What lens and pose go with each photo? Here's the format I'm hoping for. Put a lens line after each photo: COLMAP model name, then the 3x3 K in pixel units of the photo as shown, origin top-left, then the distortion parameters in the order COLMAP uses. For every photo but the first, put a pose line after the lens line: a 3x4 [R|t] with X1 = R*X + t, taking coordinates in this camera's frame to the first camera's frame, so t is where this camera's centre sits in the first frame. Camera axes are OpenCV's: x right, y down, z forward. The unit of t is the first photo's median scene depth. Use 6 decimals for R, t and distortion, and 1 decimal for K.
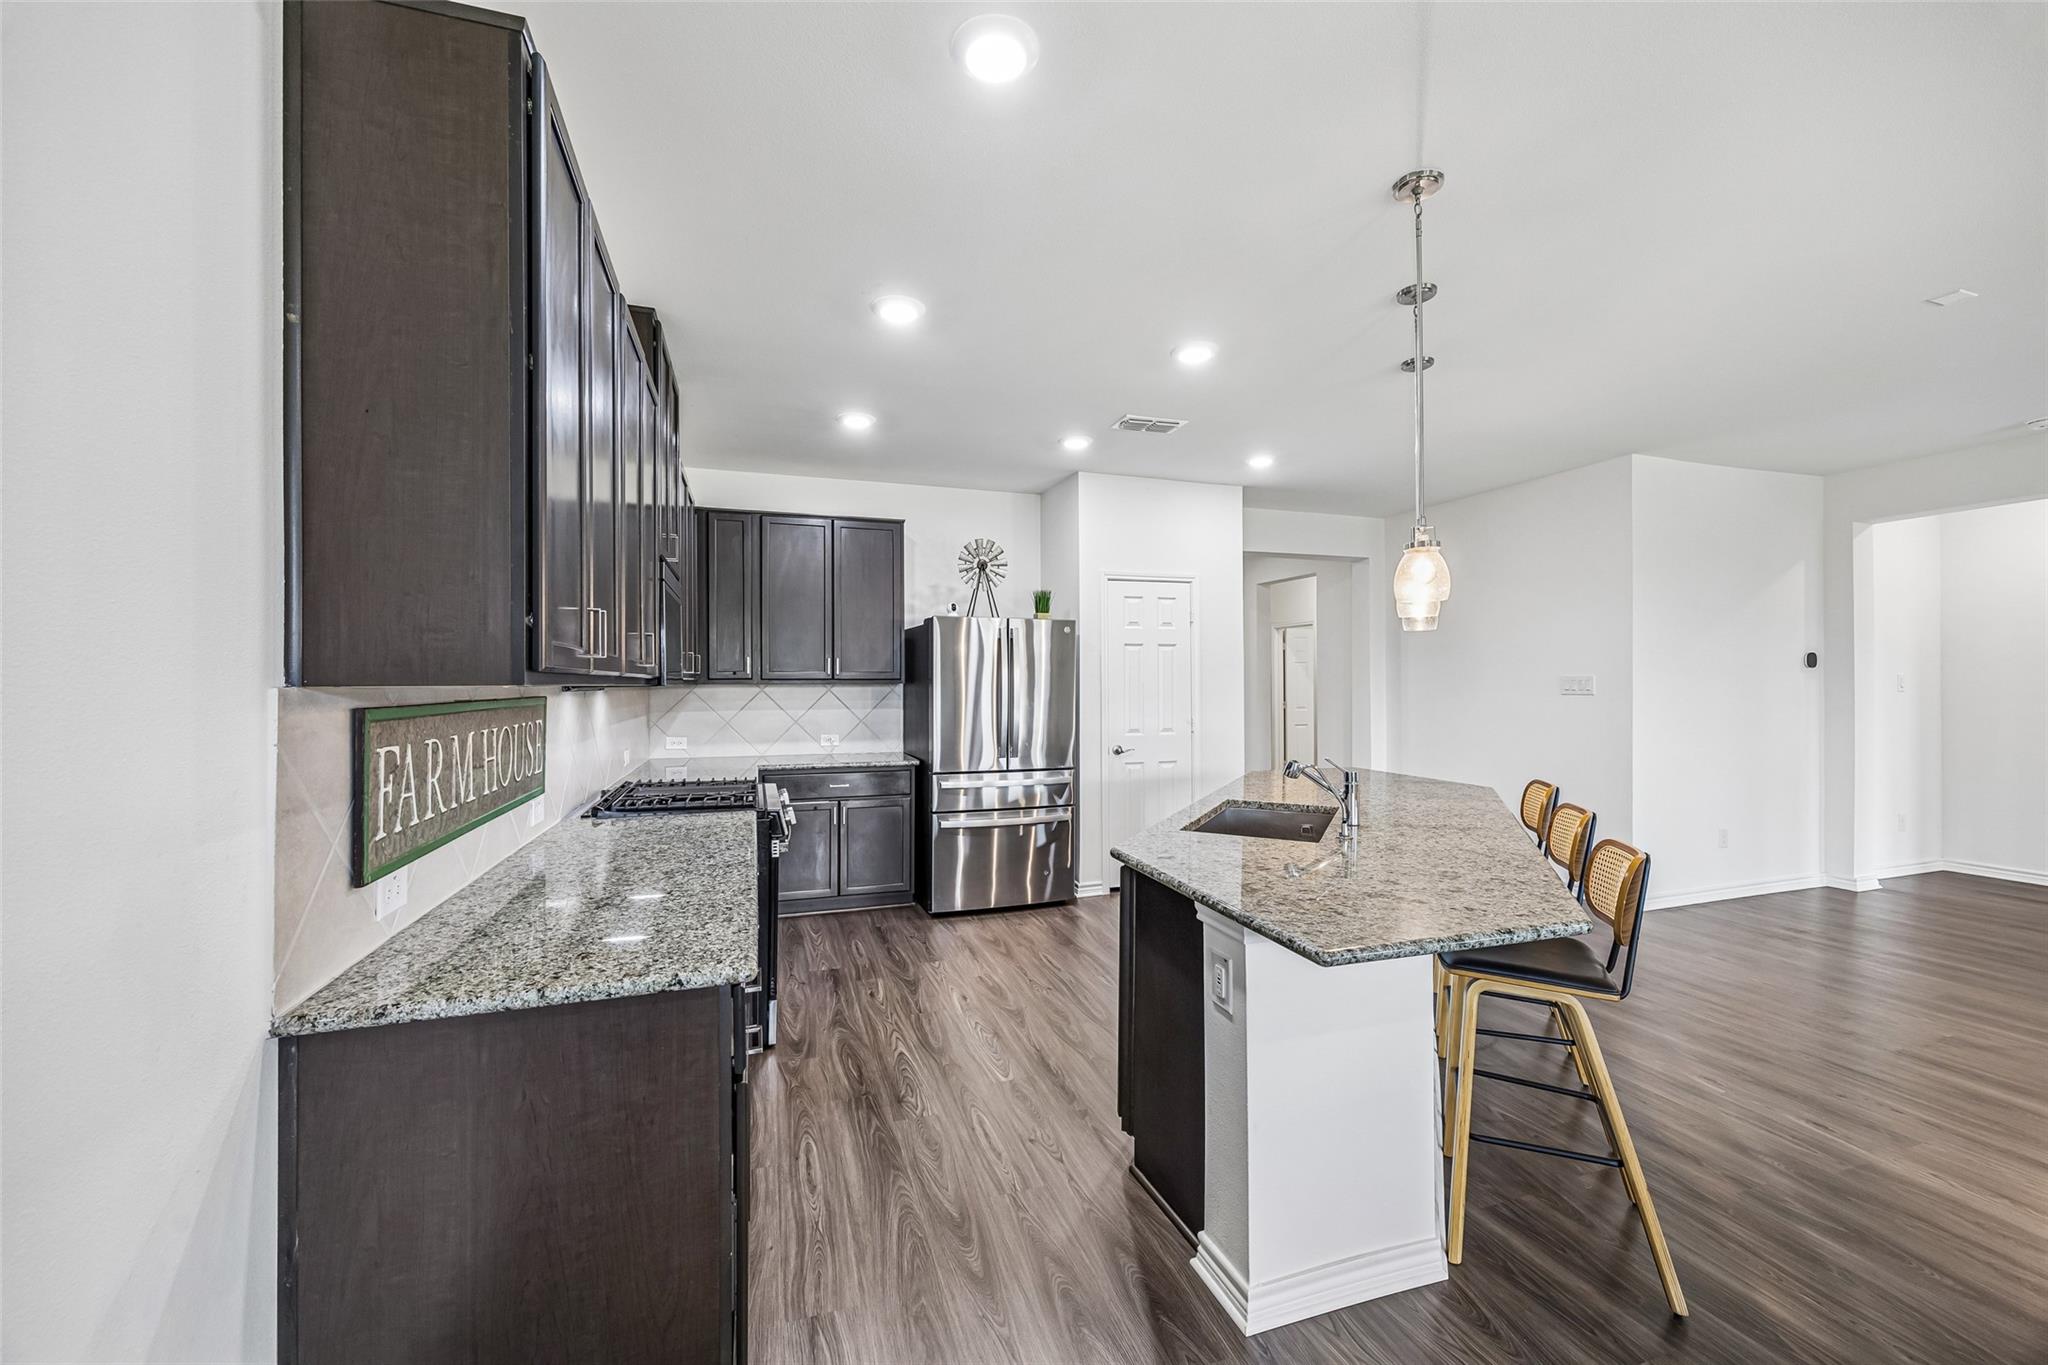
lens RADIAL K [[798.5, 0, 1018.9], [0, 798.5, 680.7], [0, 0, 1]] dist [0.003583, -0.000007]
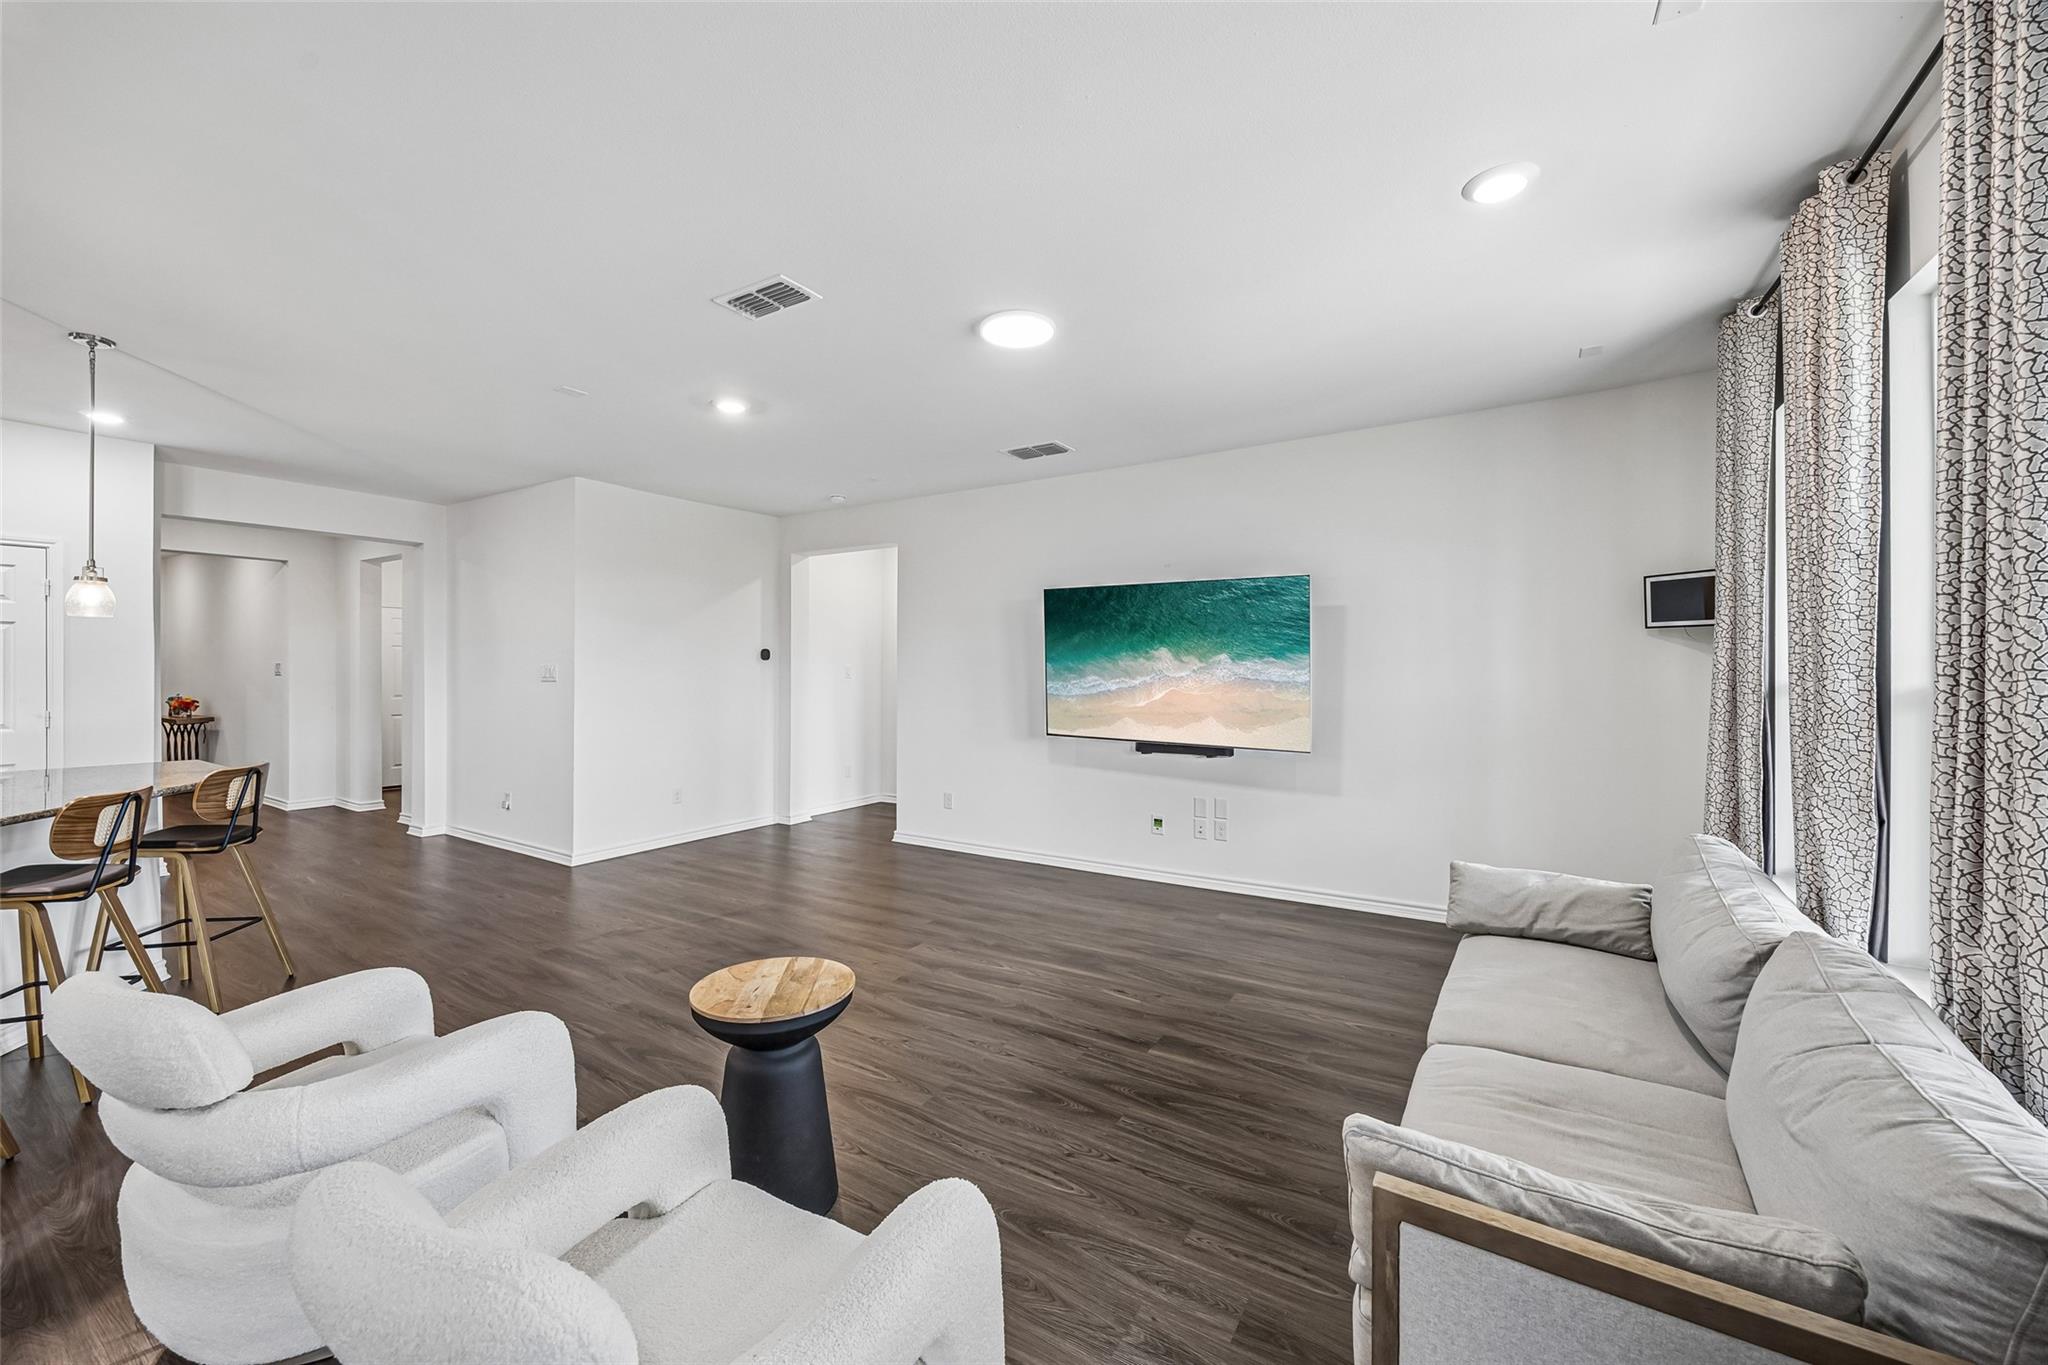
lens RADIAL K [[798.5, 0, 1015.7], [0, 798.5, 672.2], [0, 0, 1]] dist [0.003583, -0.000007]
pose [[0.784693, 0.002906, 0.619877, 0.509461], [-0.007106, 0.999965, 0.004308, -0.005665], [-0.619843, -0.007785, 0.784687, -0.304678]]
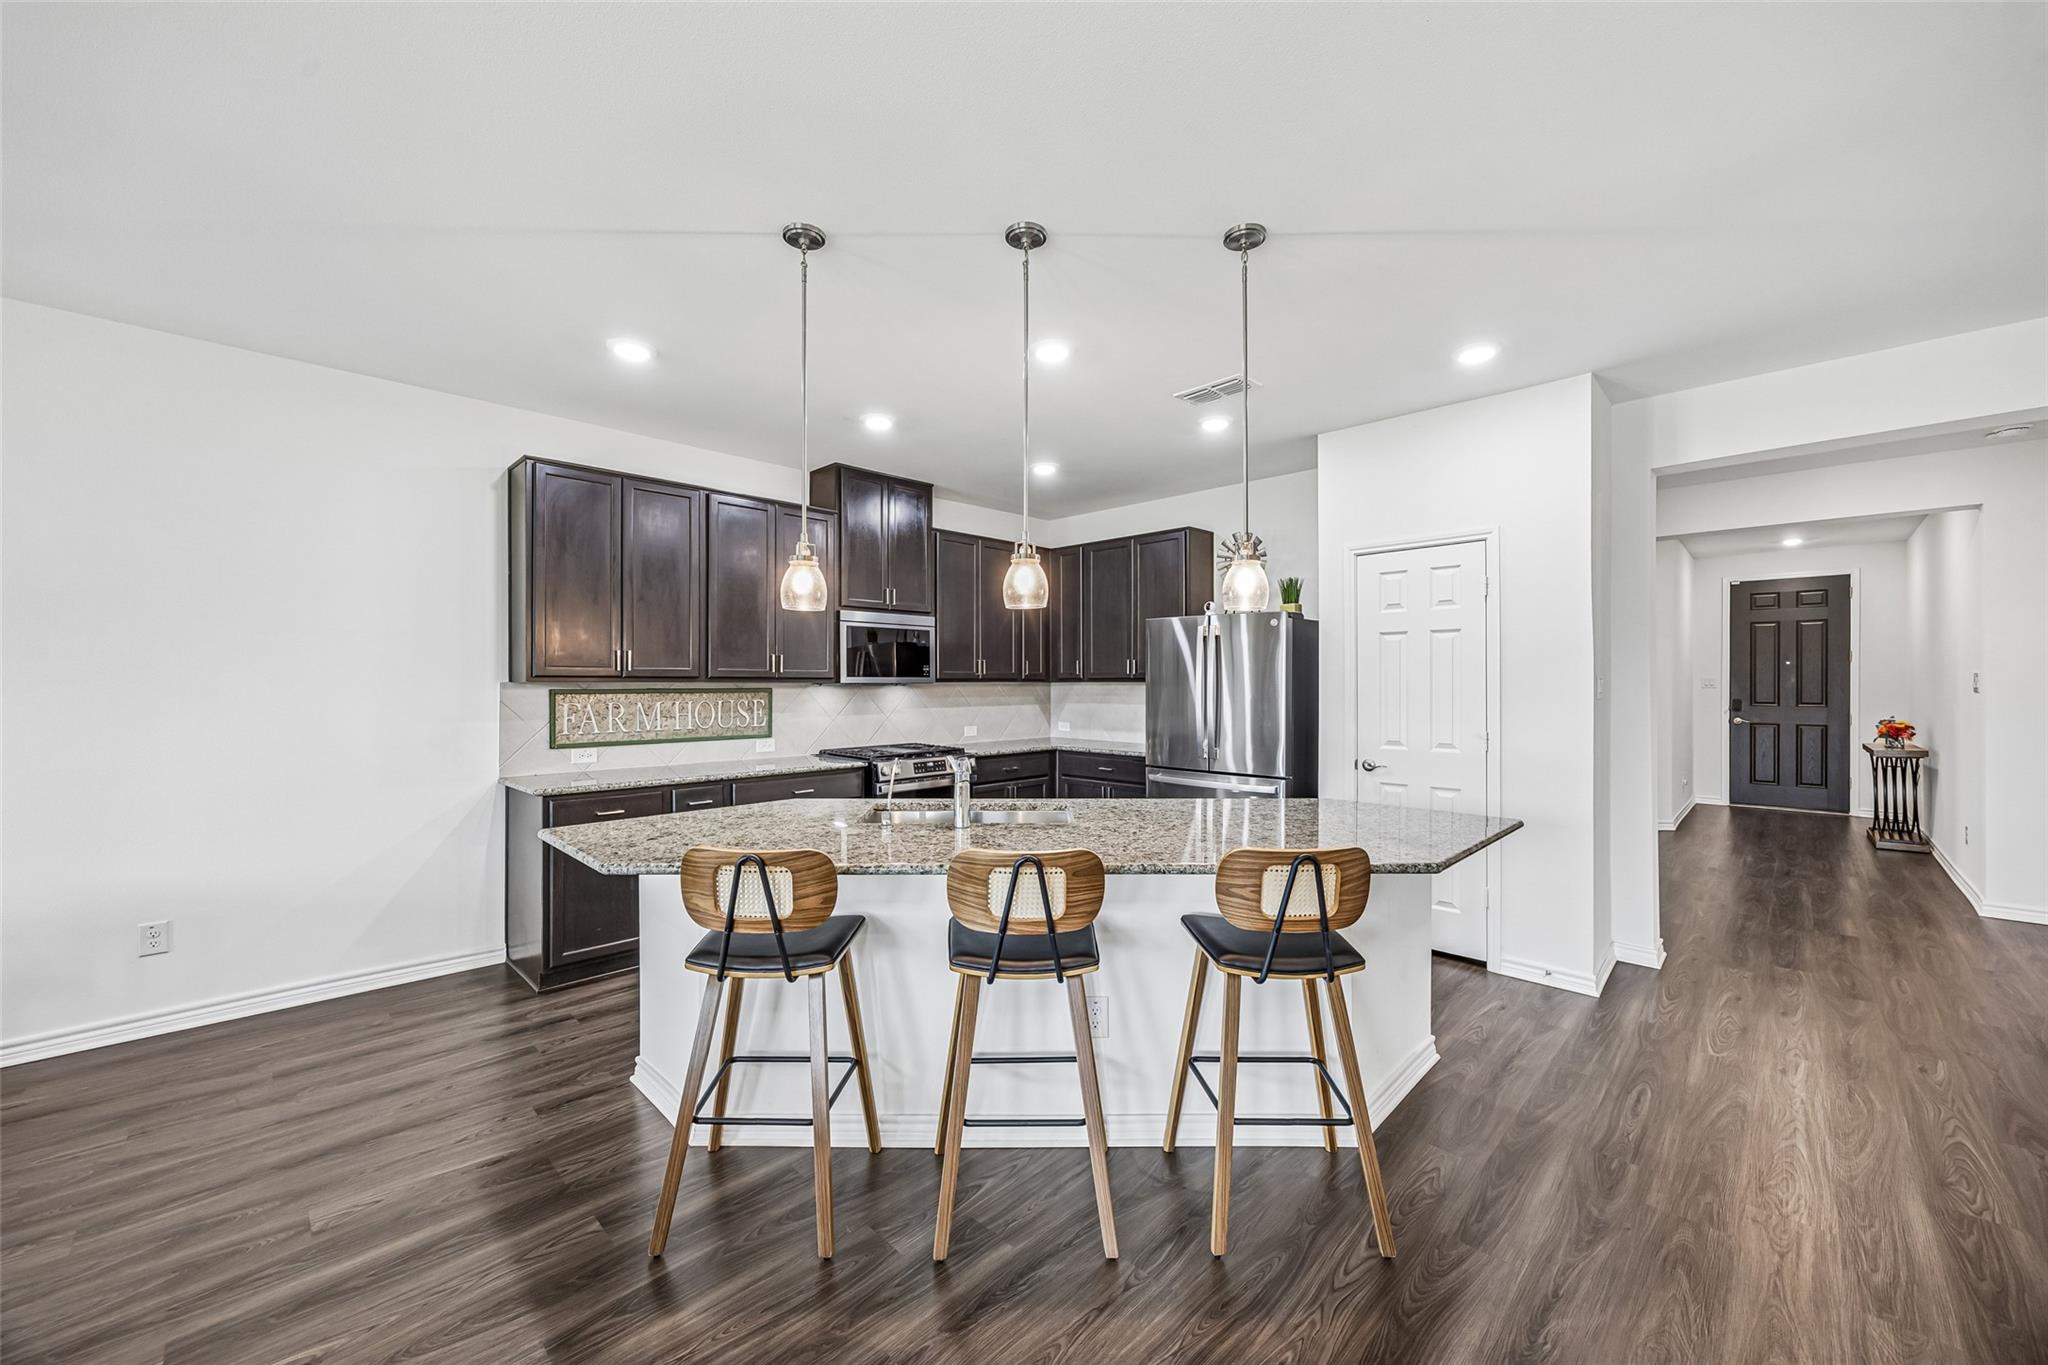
lens RADIAL K [[798.5, 0, 1021.2], [0, 798.5, 685.8], [0, 0, 1]] dist [0.003583, -0.000007]
pose [[0.441306, 0.006085, -0.897336, 0.706748], [0.001931, 0.999968, 0.007730, -0.000065], [0.897354, -0.005144, 0.441281, 0.336259]]
